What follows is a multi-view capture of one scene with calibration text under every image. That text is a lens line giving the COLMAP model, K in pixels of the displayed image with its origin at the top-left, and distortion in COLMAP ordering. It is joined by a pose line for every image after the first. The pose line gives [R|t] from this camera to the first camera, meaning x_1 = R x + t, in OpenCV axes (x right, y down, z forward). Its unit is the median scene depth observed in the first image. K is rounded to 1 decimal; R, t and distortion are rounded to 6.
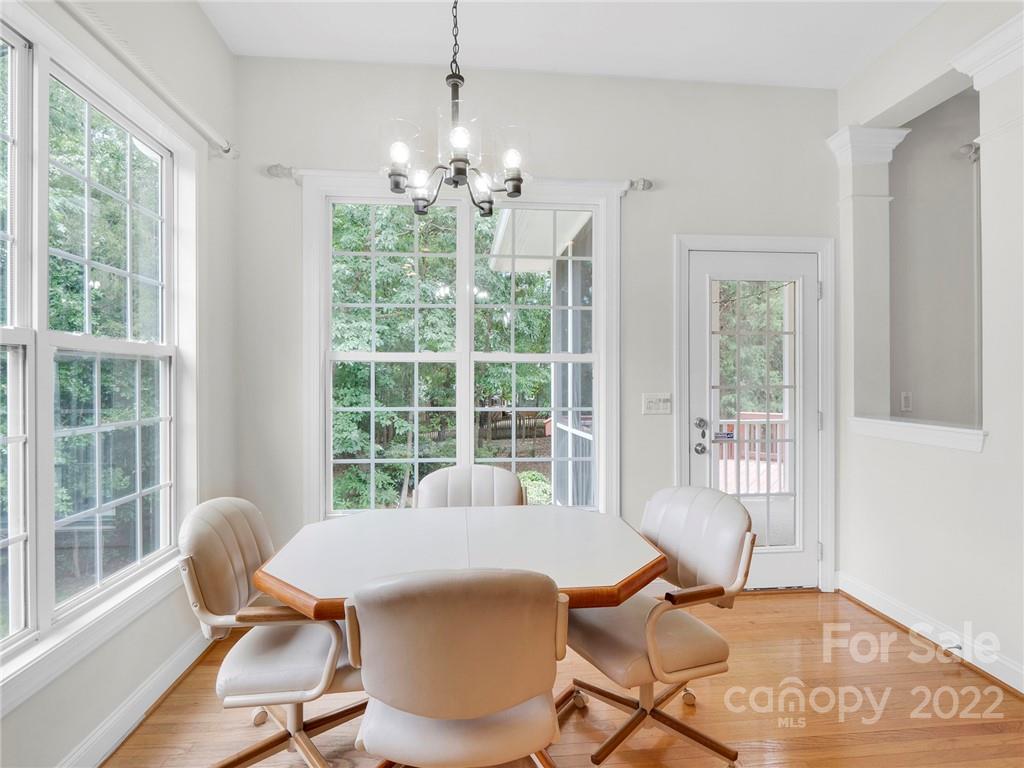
lens RADIAL K [[525.6, 0, 512.0], [0, 525.6, 384.0], [0, 0, 1]] dist [-0.021627, -0.000433]
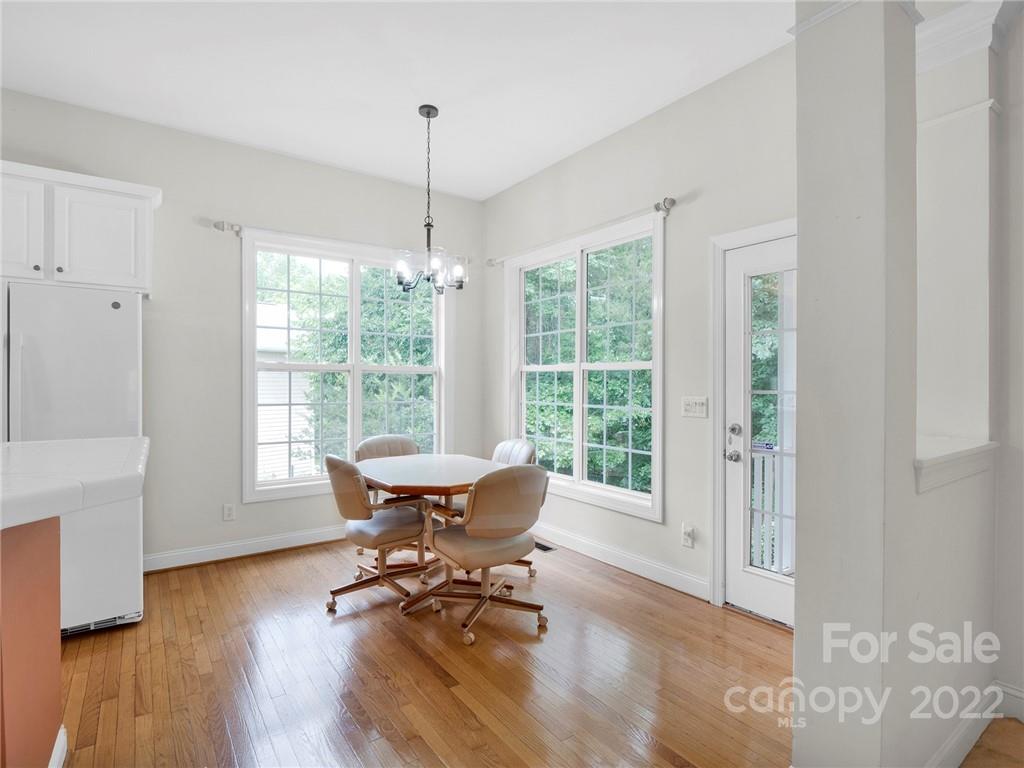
lens RADIAL K [[520.2, 0, 507.6], [0, 520.2, 387.7], [0, 0, 1]] dist [-0.013891, -0.000263]
pose [[0.514581, 0.003593, -0.857434, 0.965007], [-0.005355, 0.999985, 0.000976, 0.000607], [0.857425, 0.004090, 0.514593, 0.157492]]
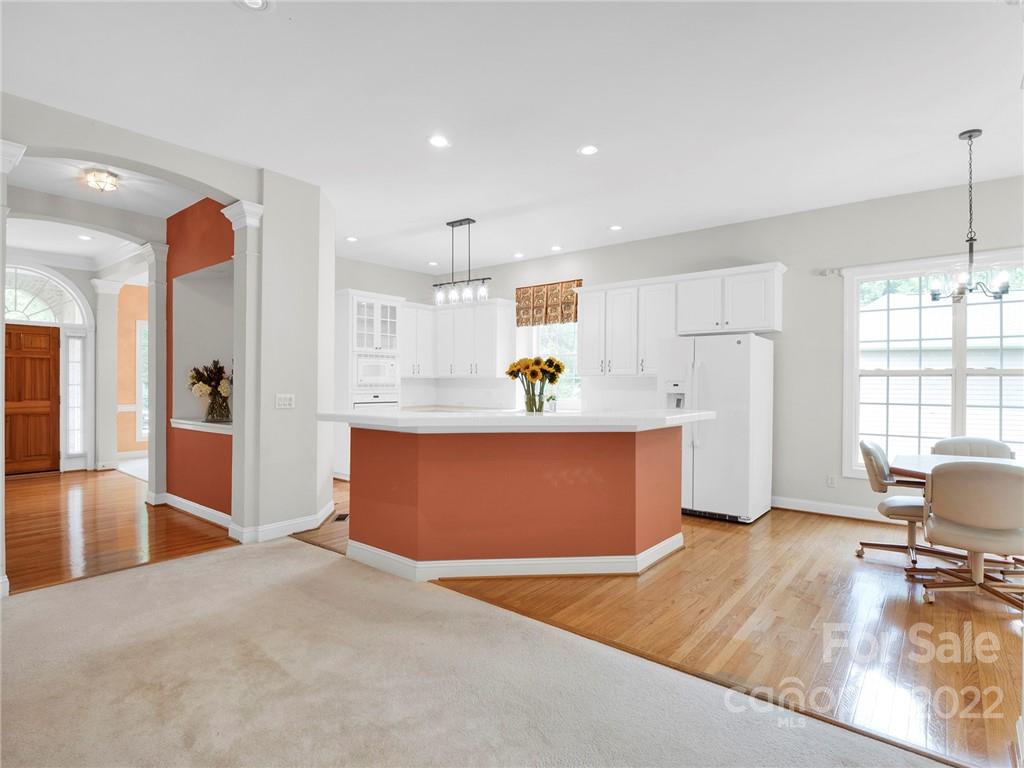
lens RADIAL K [[520.2, 0, 507.6], [0, 520.2, 387.7], [0, 0, 1]] dist [-0.013891, -0.000263]
pose [[-0.693502, 0.005388, -0.720435, 1.507459], [-0.004842, 0.999915, 0.012138, -0.013873], [0.720439, 0.011906, -0.693416, 0.632244]]
